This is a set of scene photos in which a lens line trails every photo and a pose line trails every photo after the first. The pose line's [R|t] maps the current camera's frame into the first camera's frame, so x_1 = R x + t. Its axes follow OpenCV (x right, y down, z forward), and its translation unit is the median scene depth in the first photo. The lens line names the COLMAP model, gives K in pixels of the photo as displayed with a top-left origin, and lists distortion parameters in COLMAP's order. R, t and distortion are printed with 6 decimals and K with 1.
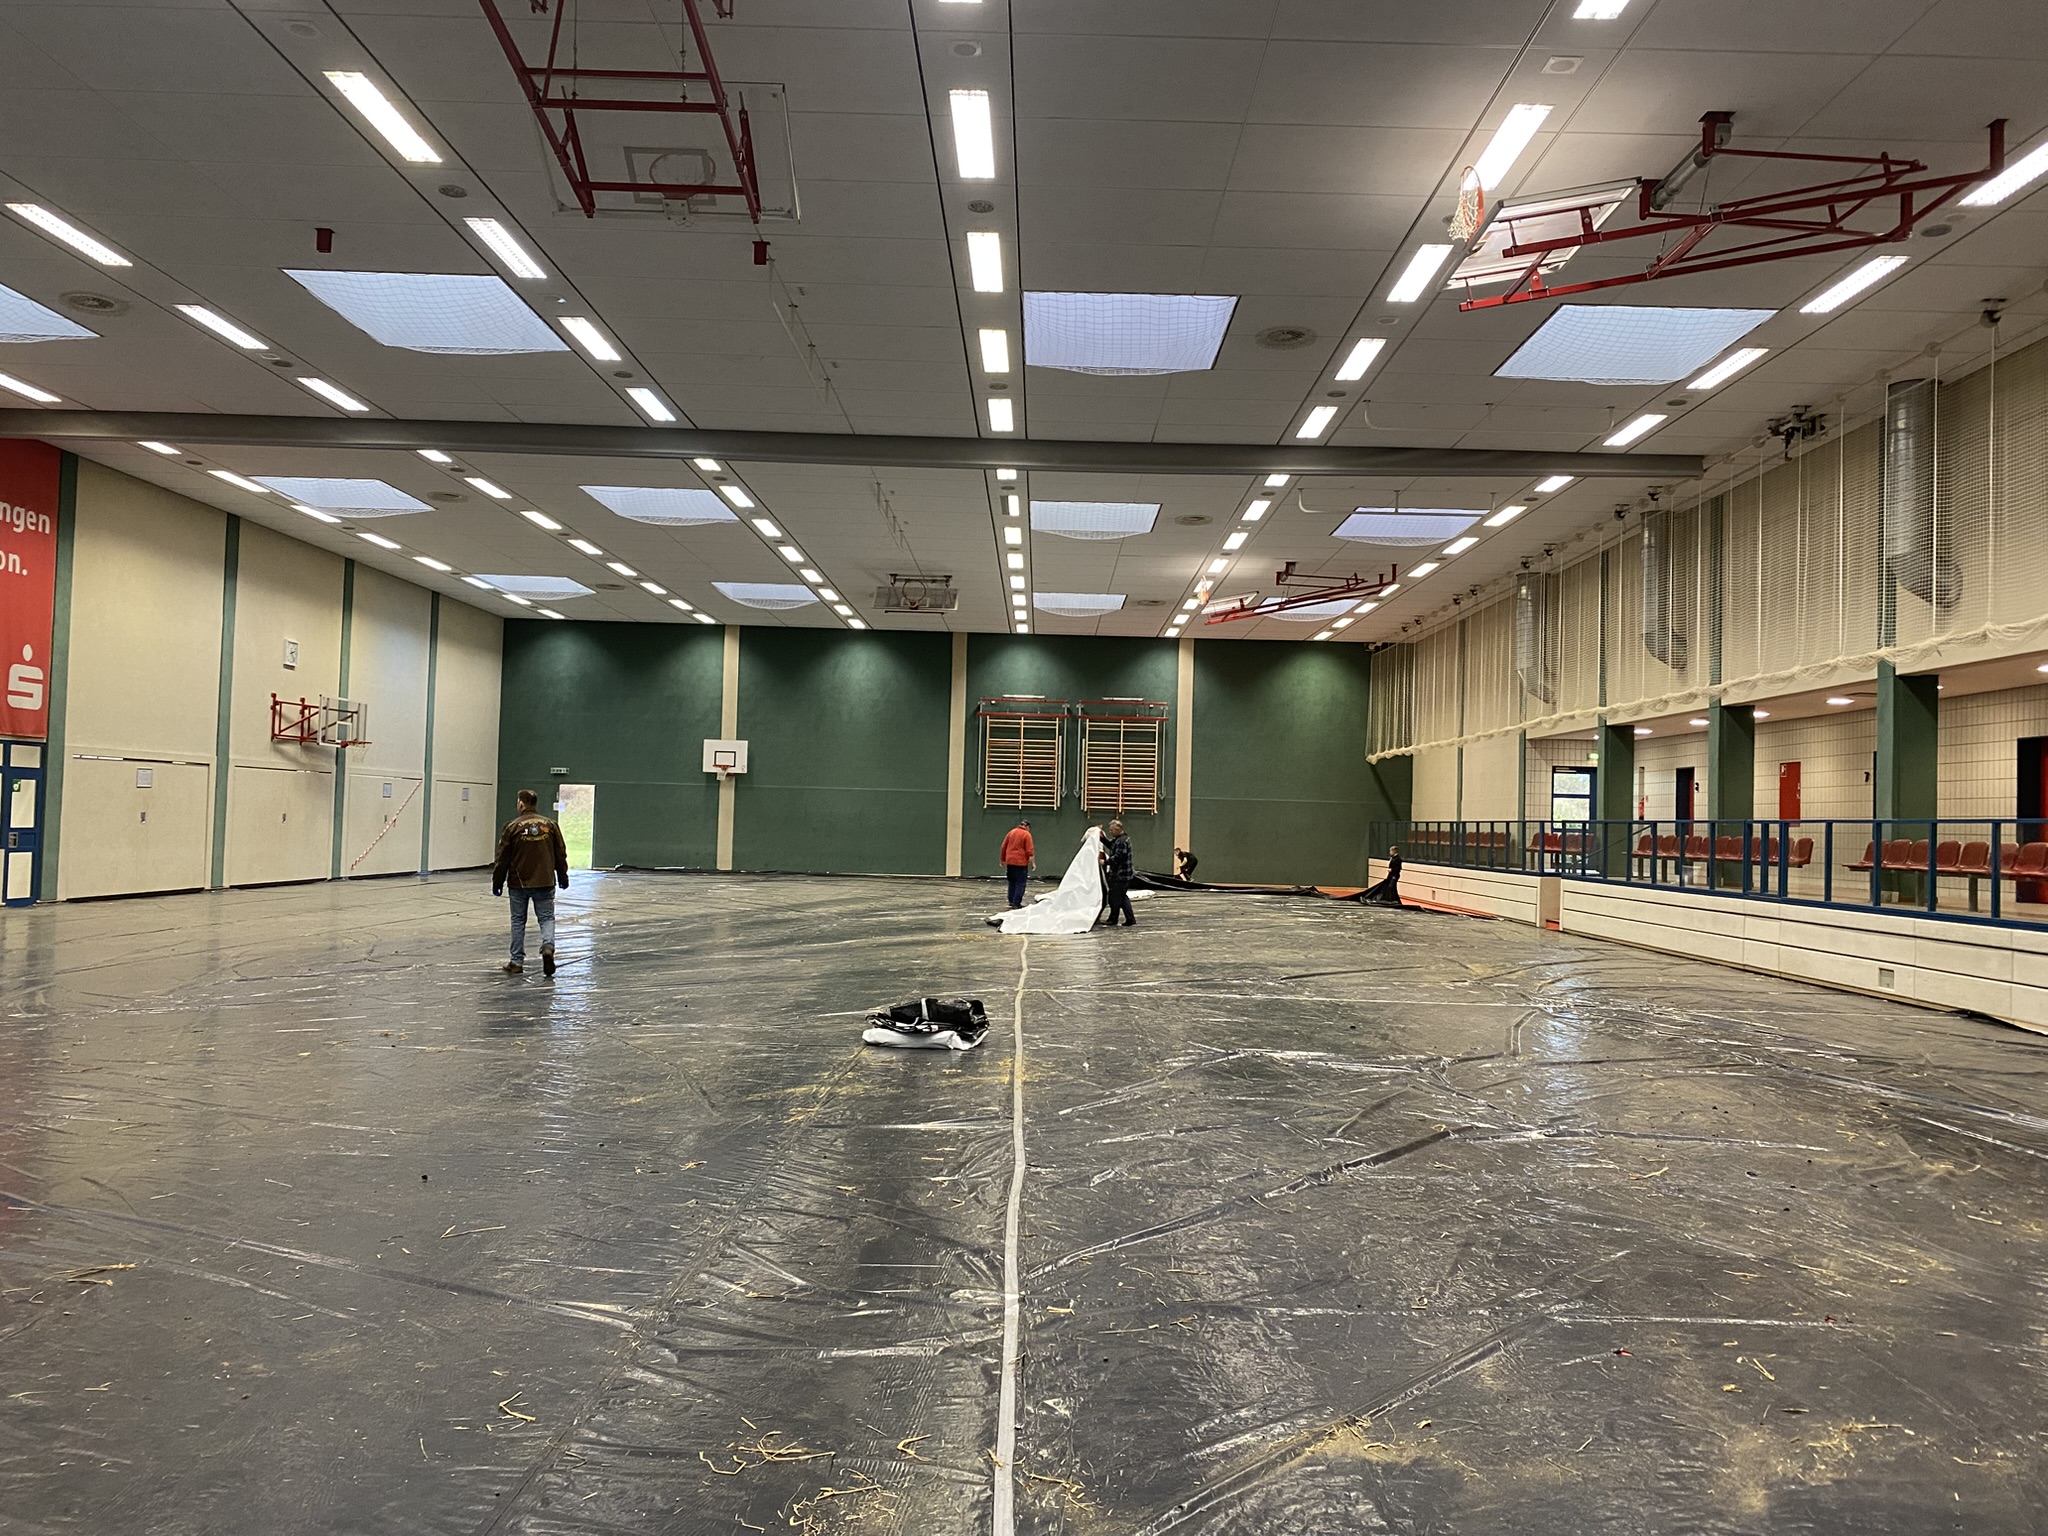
lens RADIAL K [[1556.9, 0, 1074.7], [0, 1556.9, 766.9], [0, 0, 1]] dist [0.028082, -0.020257]
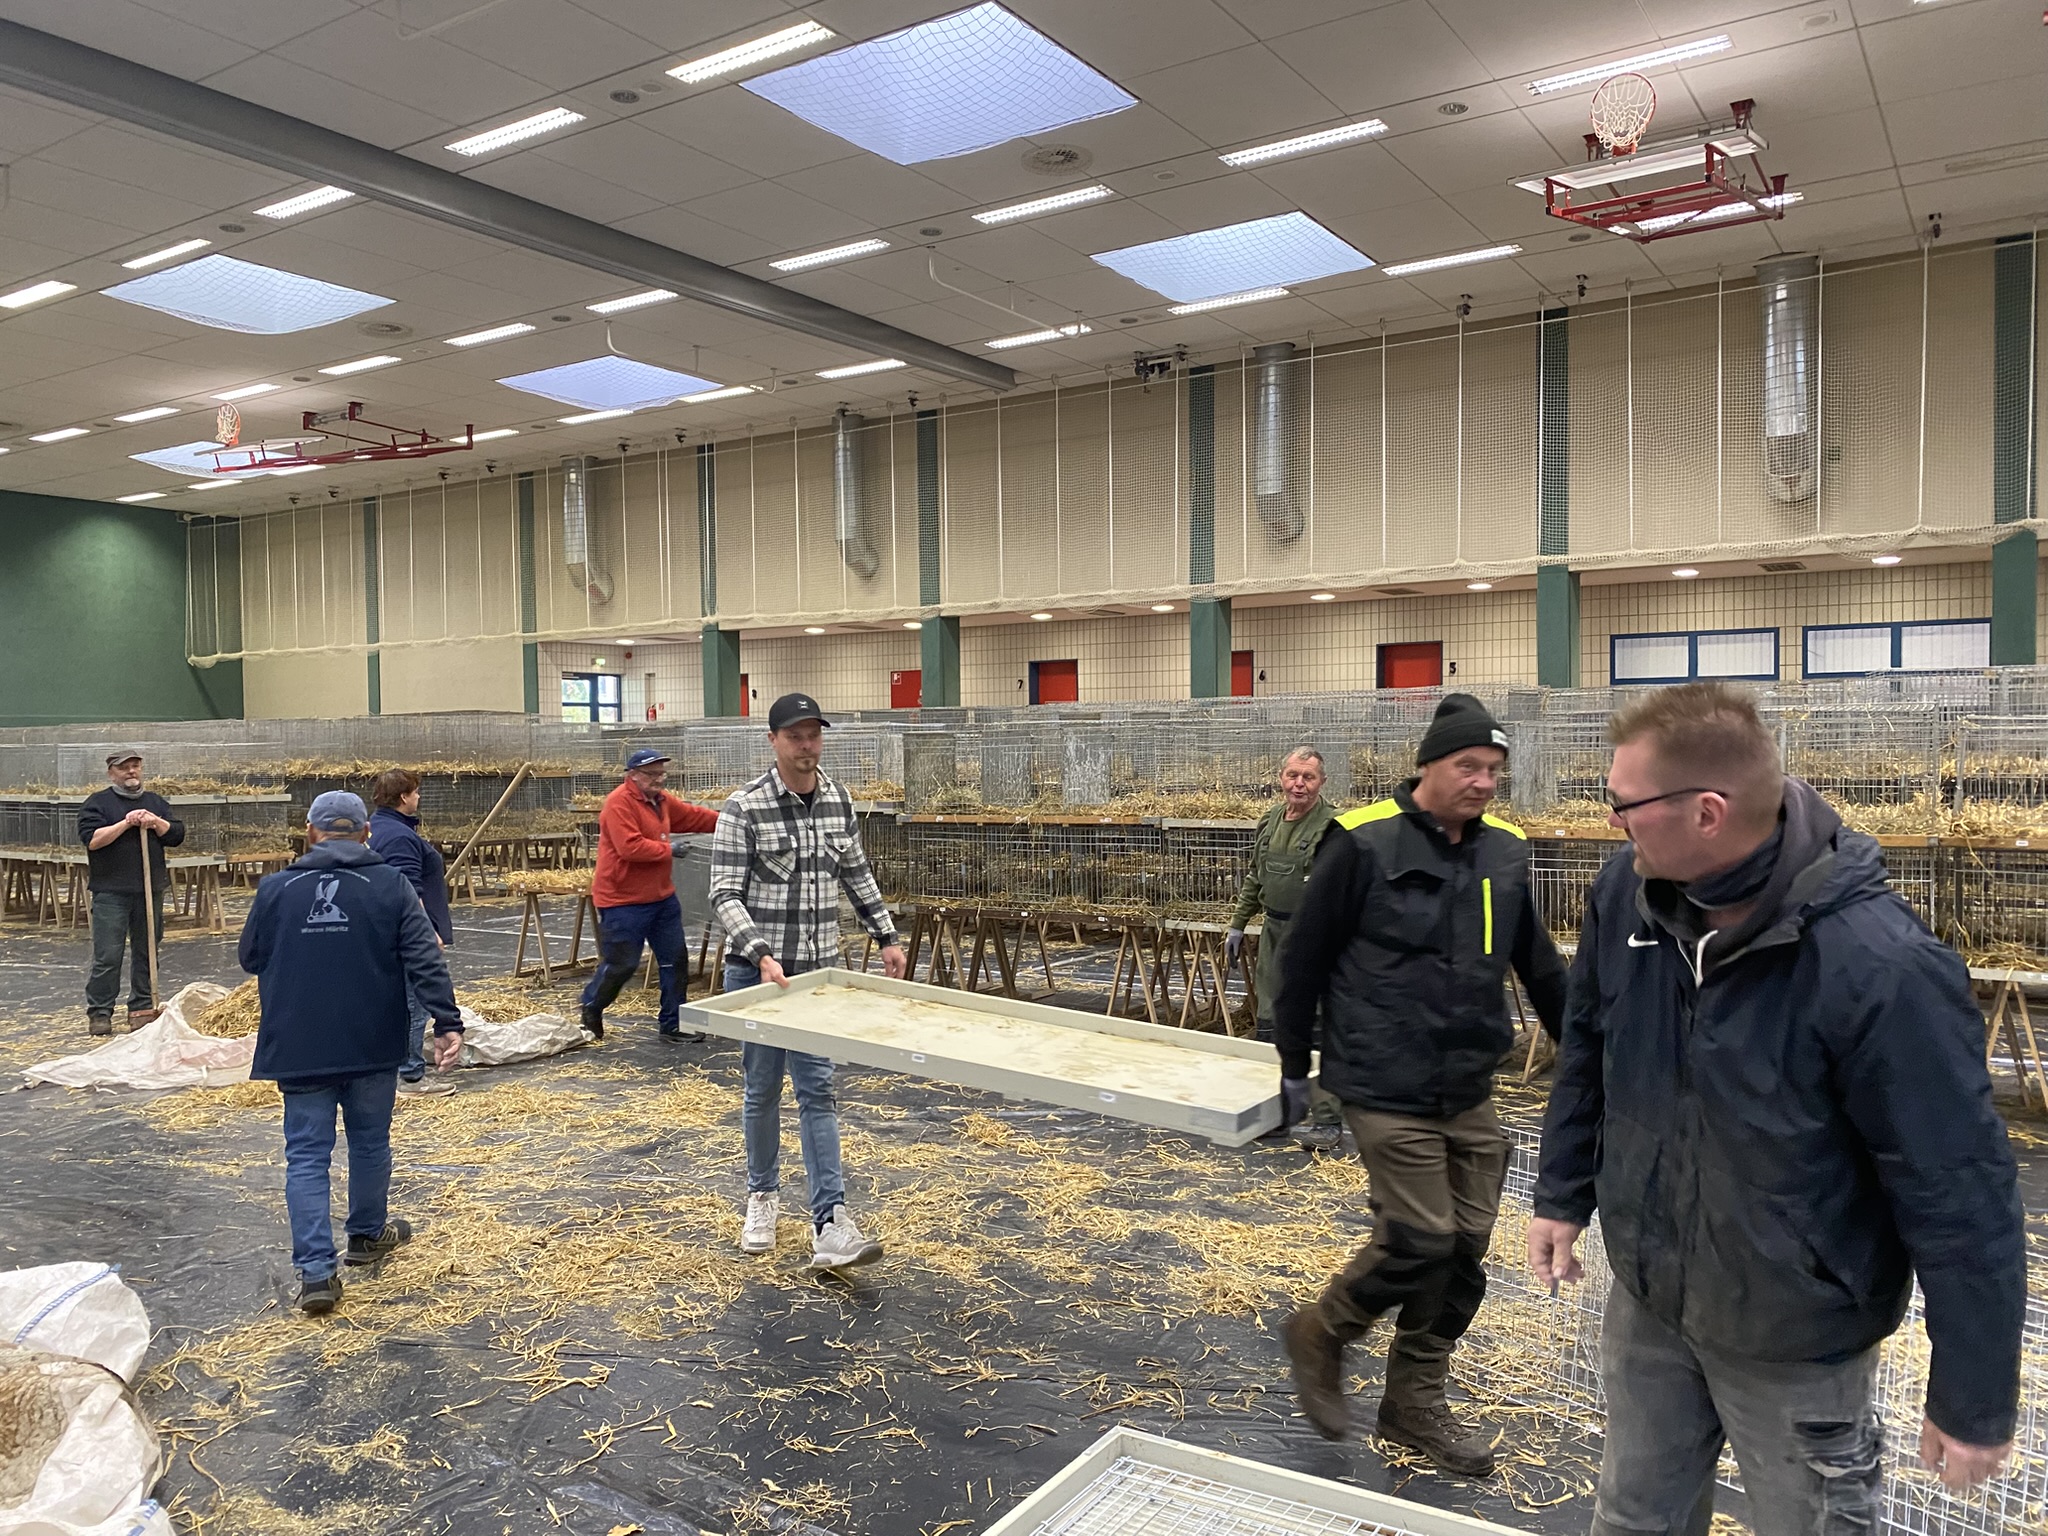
lens RADIAL K [[1556.9, 0, 1043.4], [0, 1556.9, 763.1], [0, 0, 1]] dist [0.028082, -0.020257]
pose [[0.555871, -0.045556, 0.830019, -0.230120], [-0.003591, 0.998356, 0.057201, -0.001039], [-0.831261, -0.034777, 0.554794, 0.213844]]
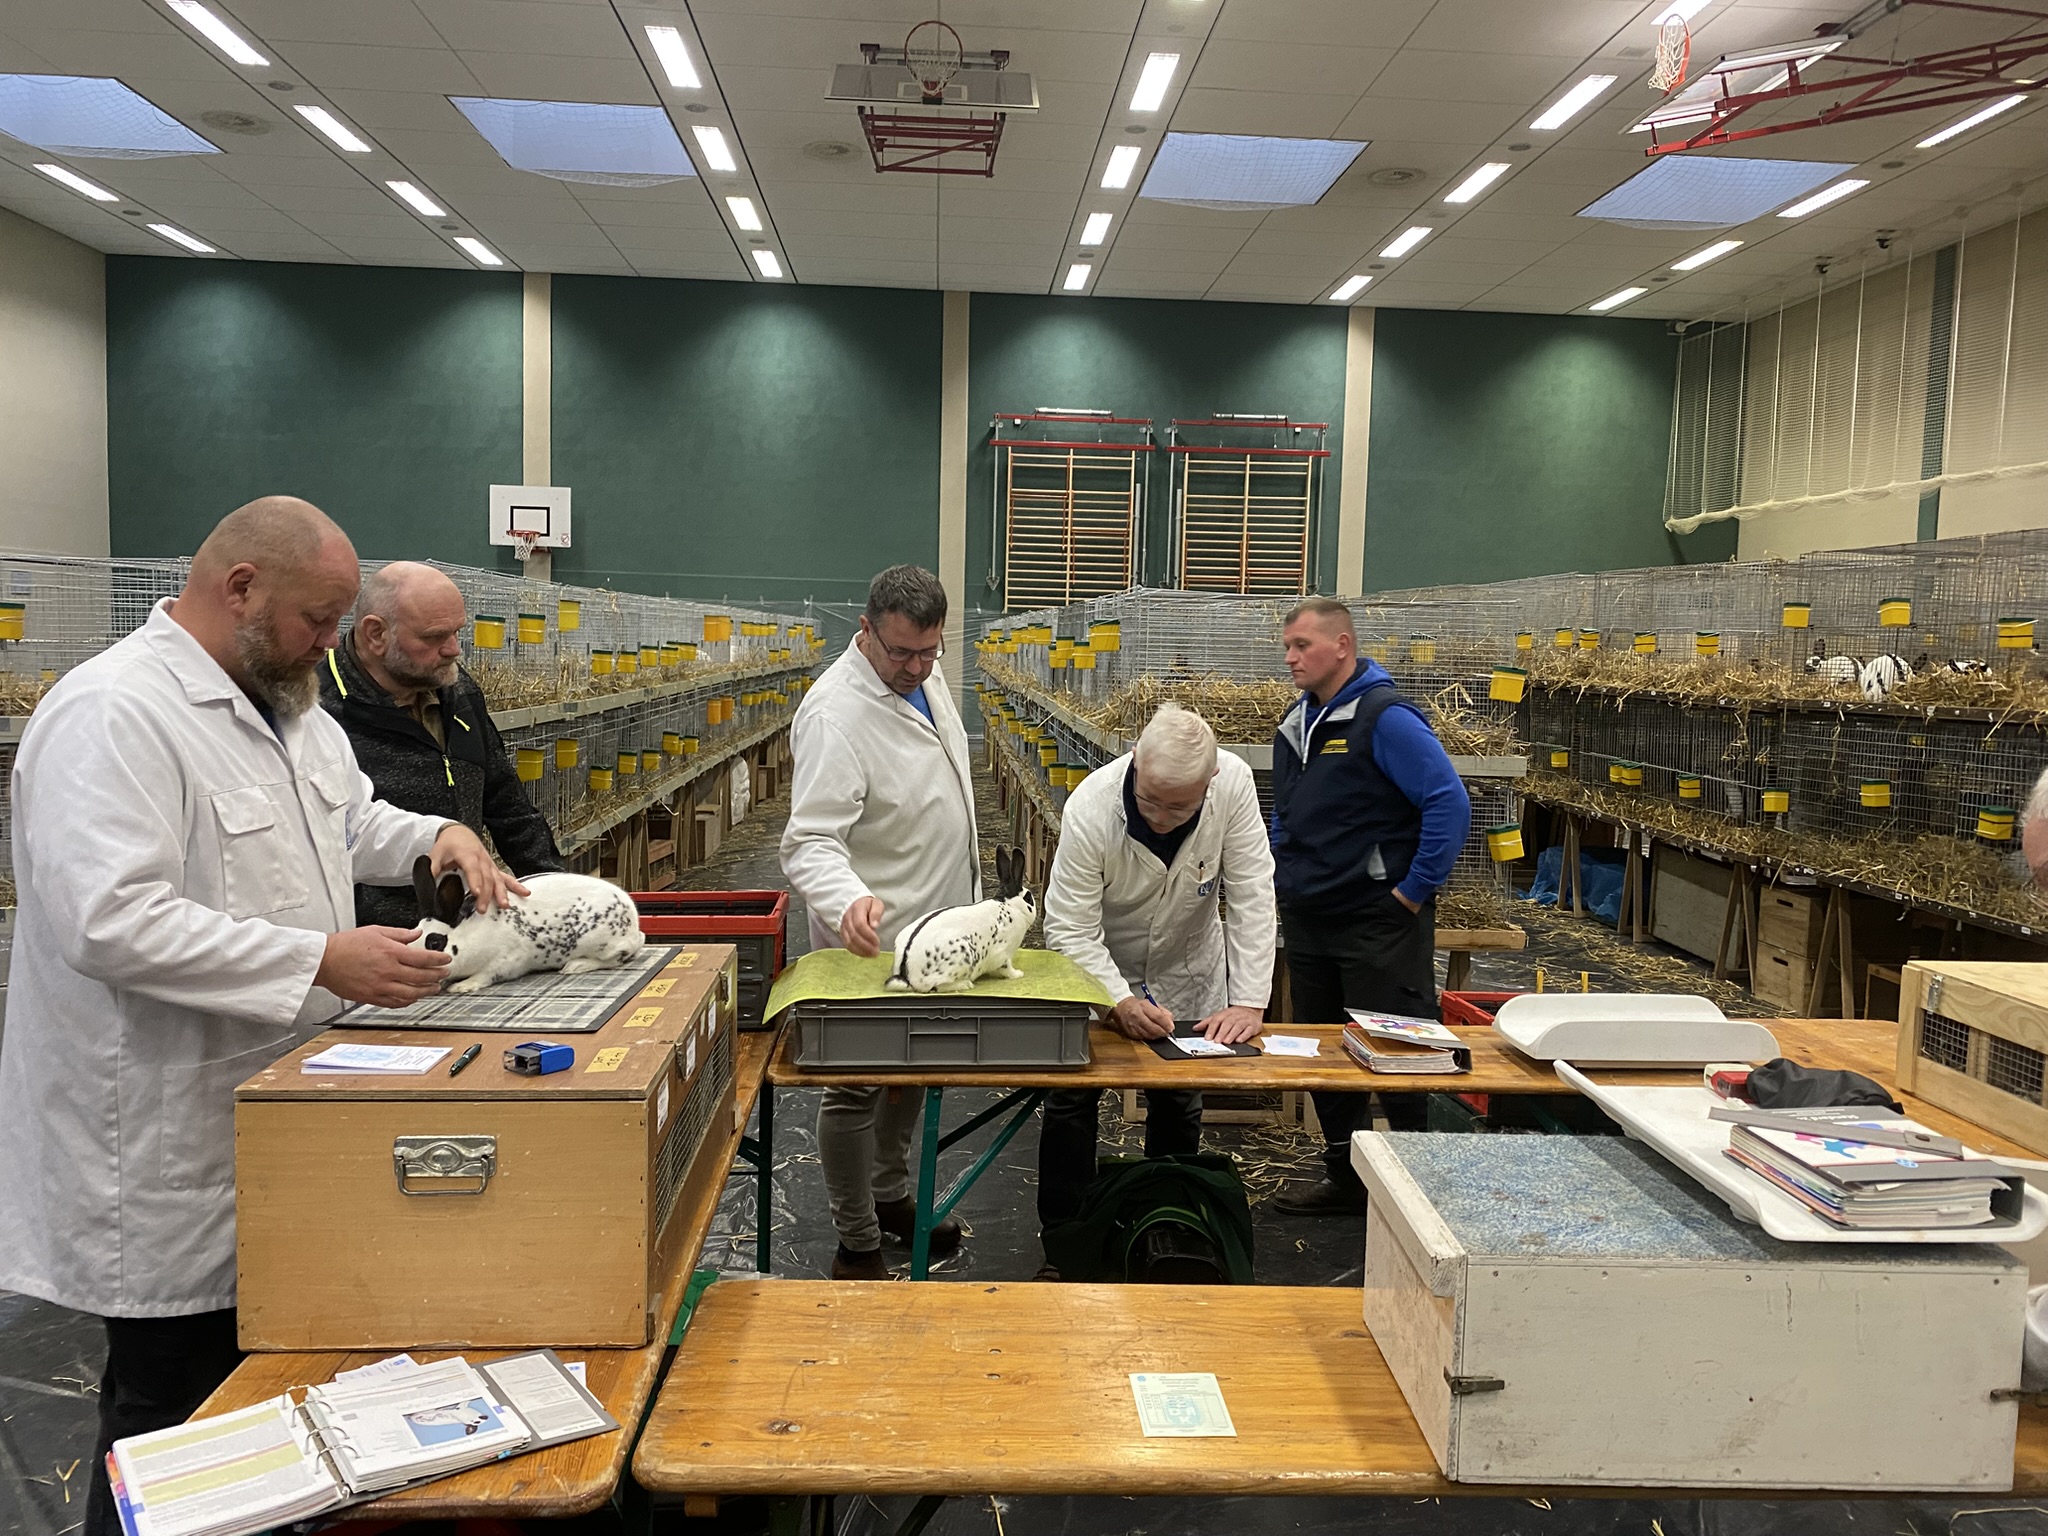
lens RADIAL K [[1556.9, 0, 1028.7], [0, 1556.9, 750.7], [0, 0, 1]] dist [0.028082, -0.020257]
pose [[0.999121, -0.001998, 0.041873, -0.072030], [-0.002616, 0.993945, 0.109848, 0.014248], [-0.041839, -0.109861, 0.993066, 0.436775]]
